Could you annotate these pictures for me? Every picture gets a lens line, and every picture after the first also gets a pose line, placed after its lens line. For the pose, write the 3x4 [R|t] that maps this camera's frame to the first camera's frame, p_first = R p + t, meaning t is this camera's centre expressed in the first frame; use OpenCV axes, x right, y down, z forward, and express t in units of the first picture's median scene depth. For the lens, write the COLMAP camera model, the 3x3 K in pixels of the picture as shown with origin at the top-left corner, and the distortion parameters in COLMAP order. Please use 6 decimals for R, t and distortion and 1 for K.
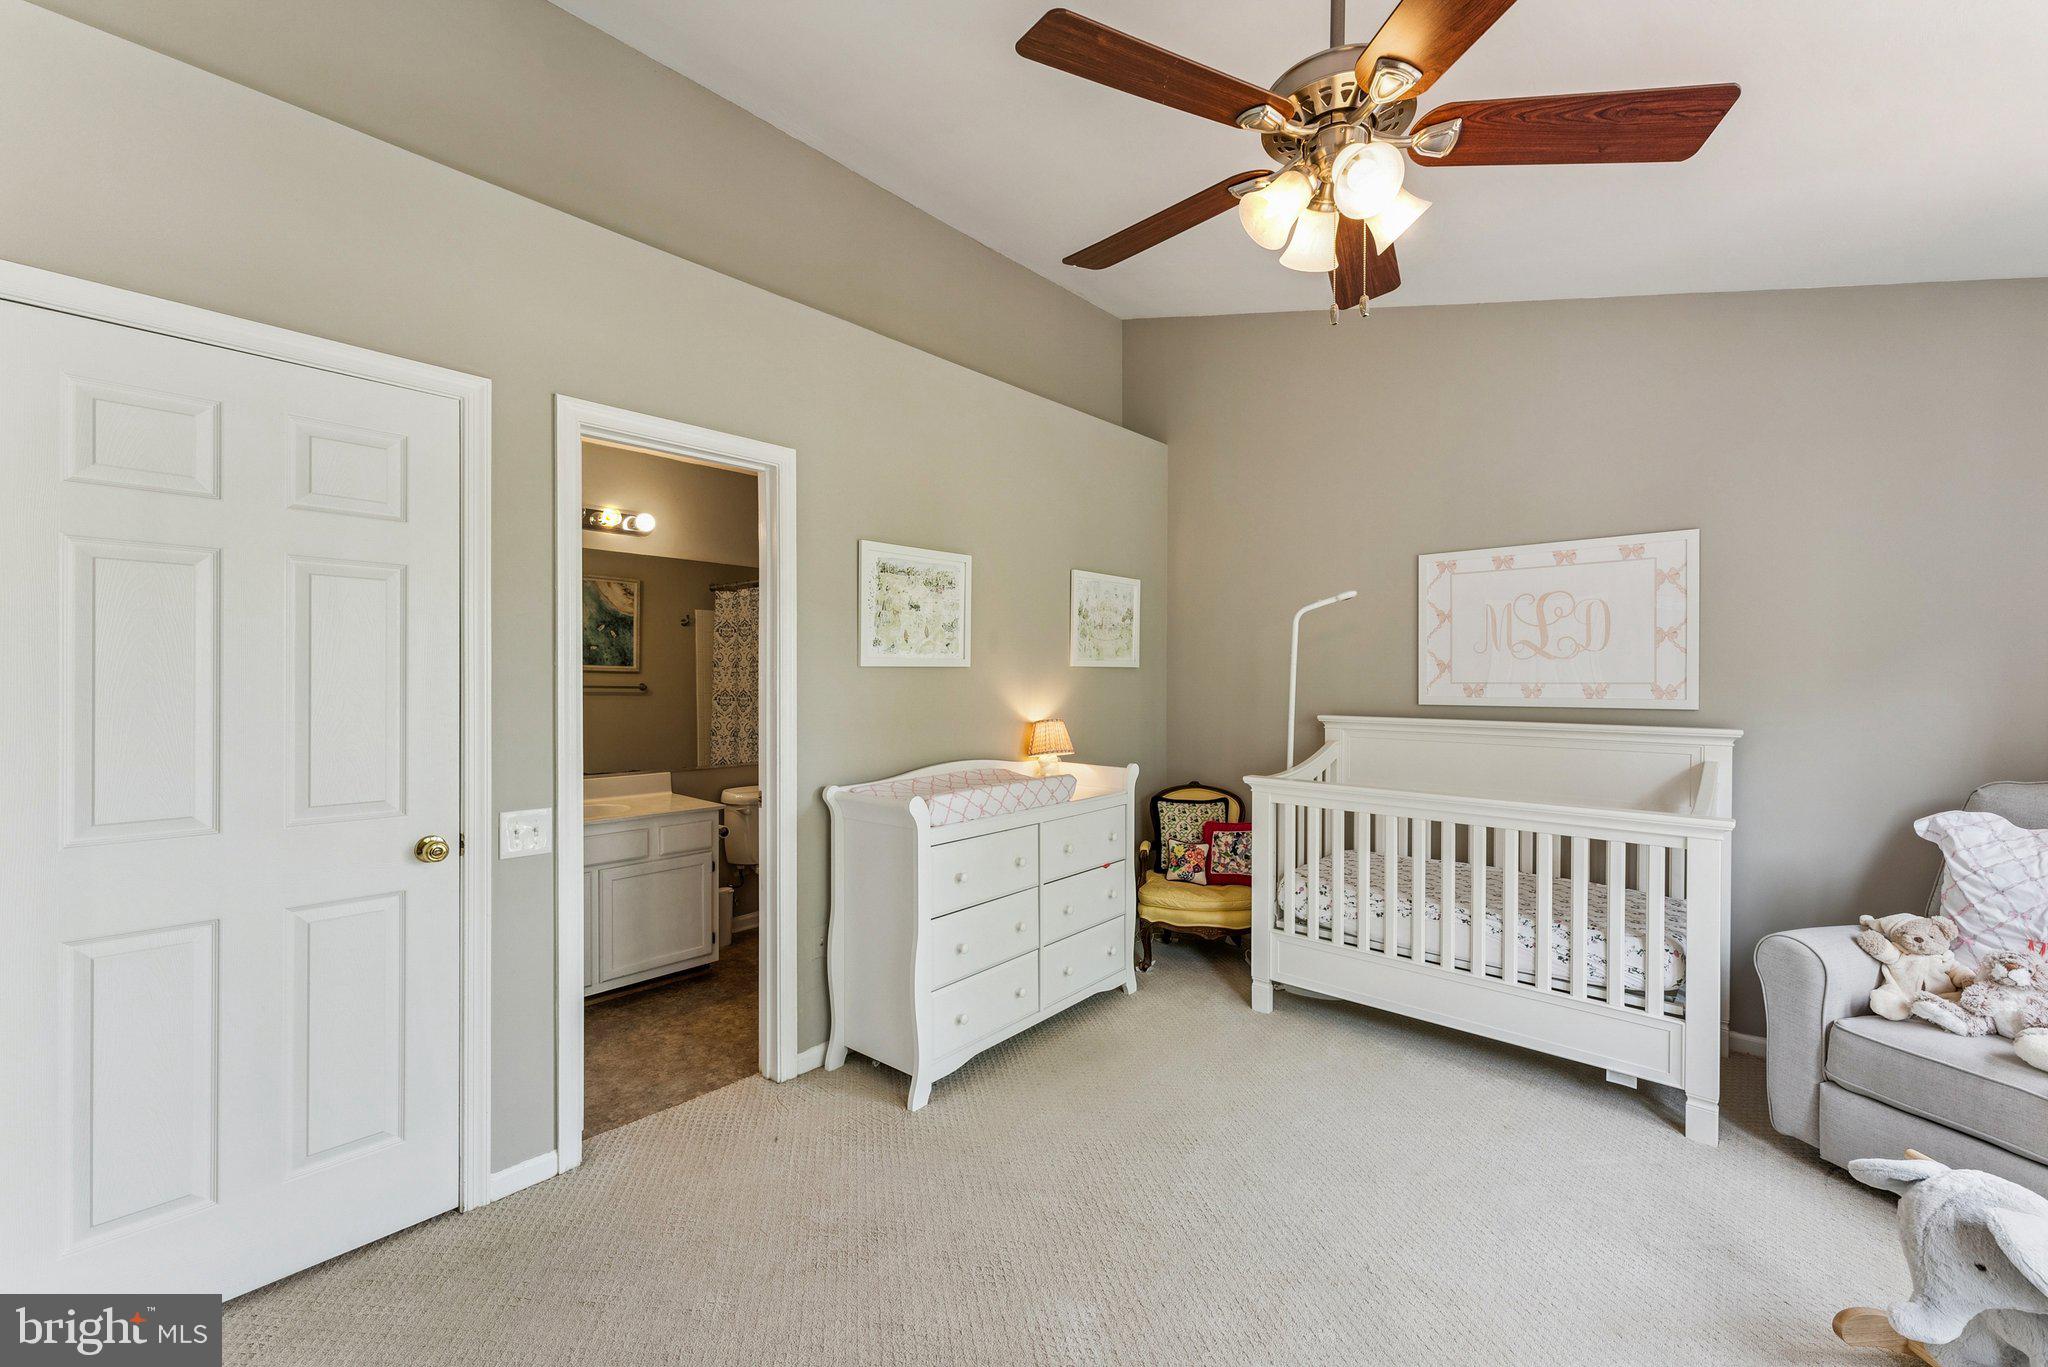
lens RADIAL K [[849.7, 0, 1014.5], [0, 849.7, 679.8], [0, 0, 1]] dist [0.003089, 0.000781]
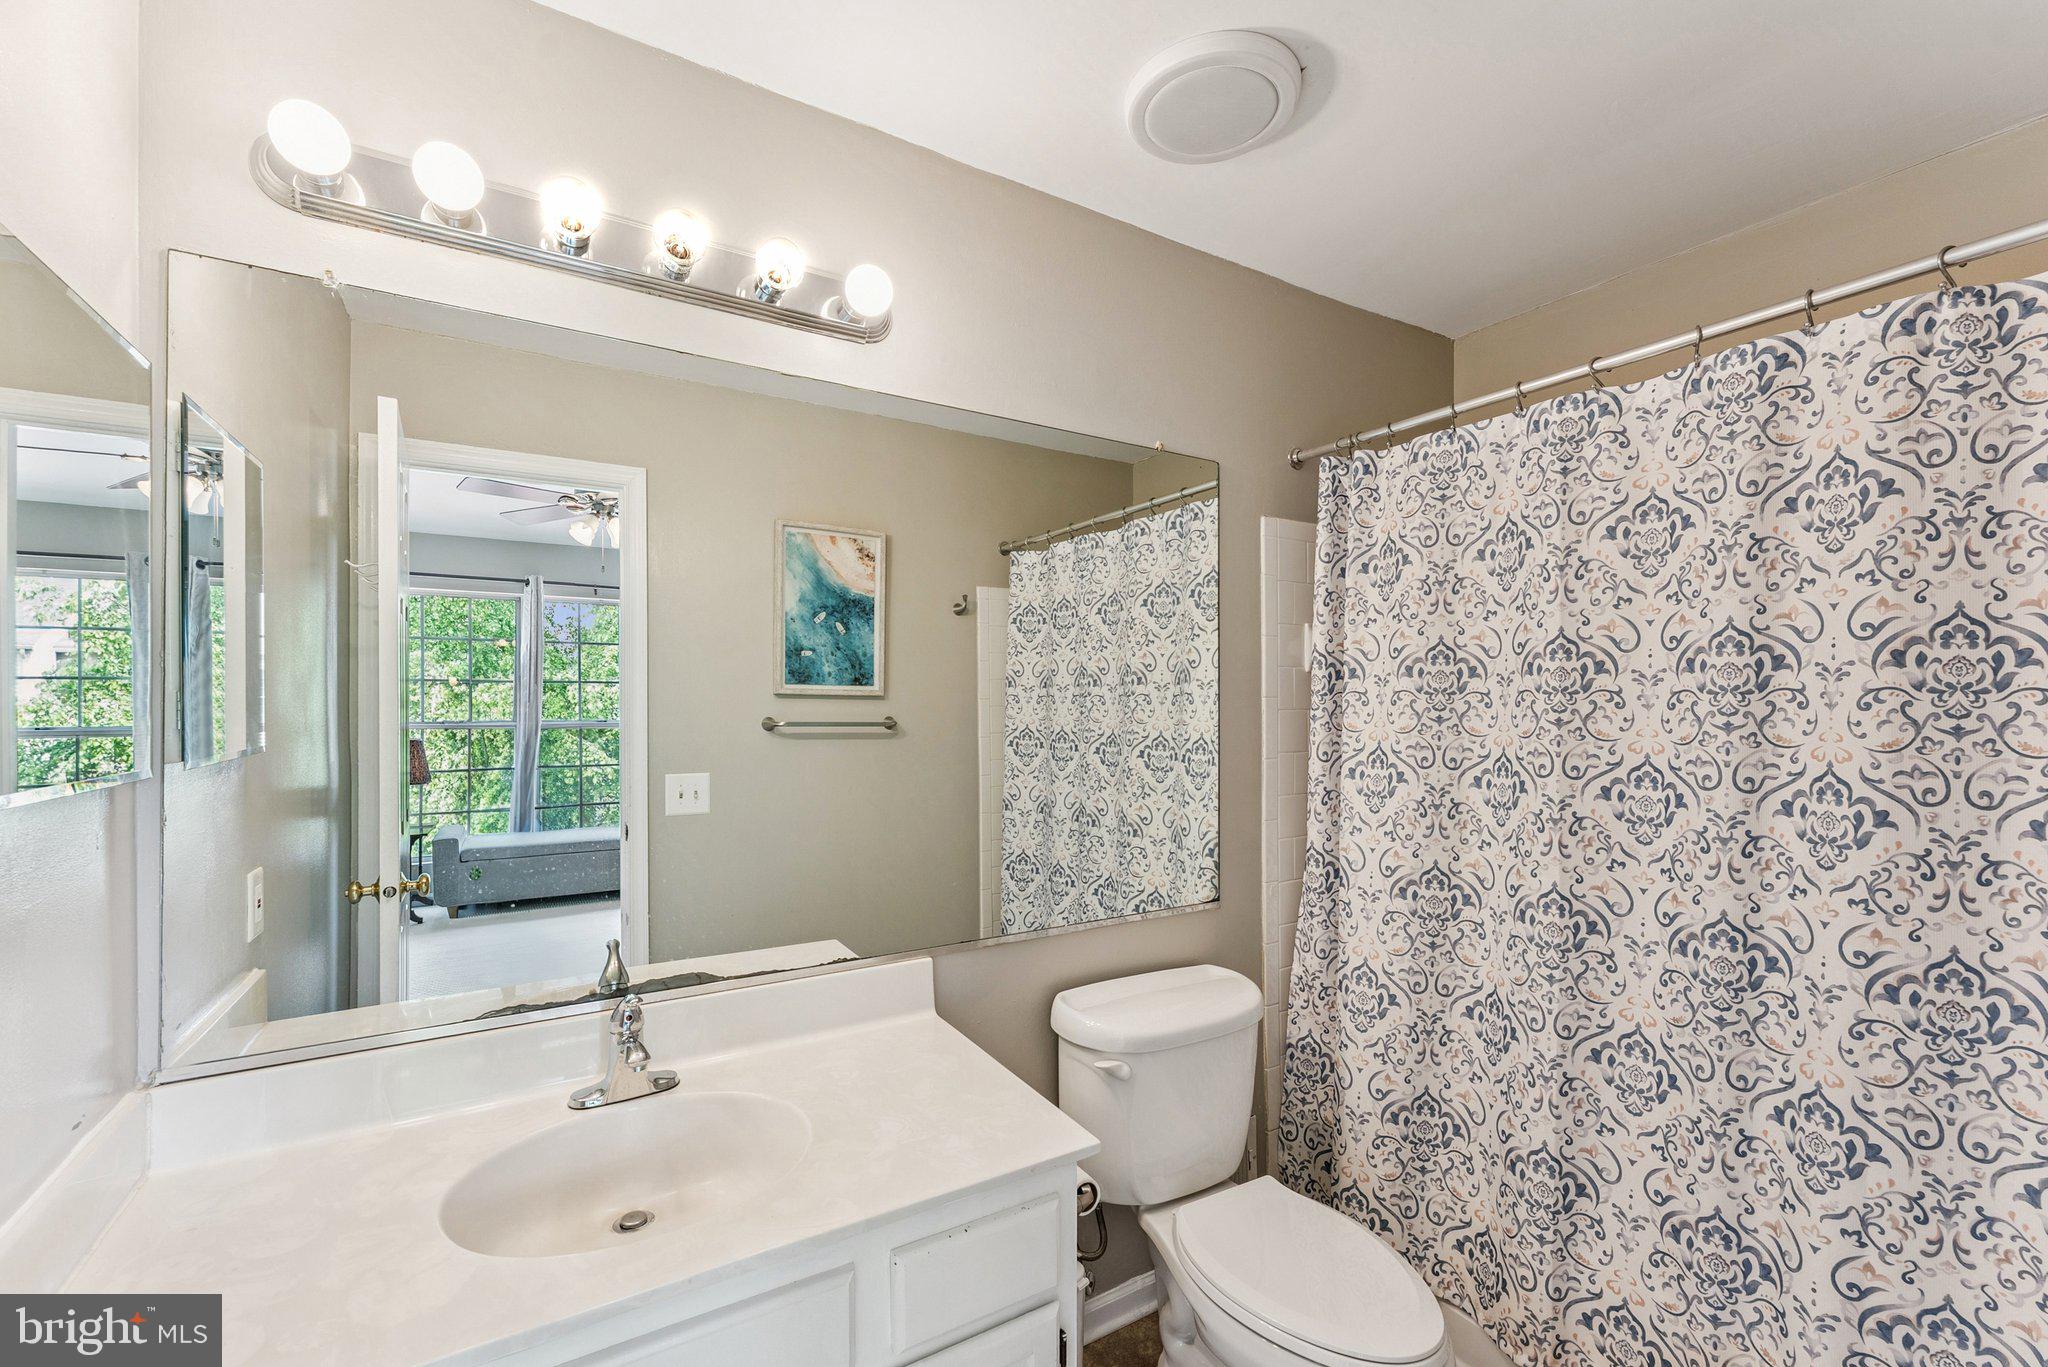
lens RADIAL K [[849.7, 0, 1022.5], [0, 849.7, 697.1], [0, 0, 1]] dist [0.003089, 0.000781]
pose [[0.958398, -0.004909, -0.285392, -0.192502], [0.000171, 0.999862, -0.016624, 0.000603], [0.285434, 0.015884, 0.958267, 0.485842]]
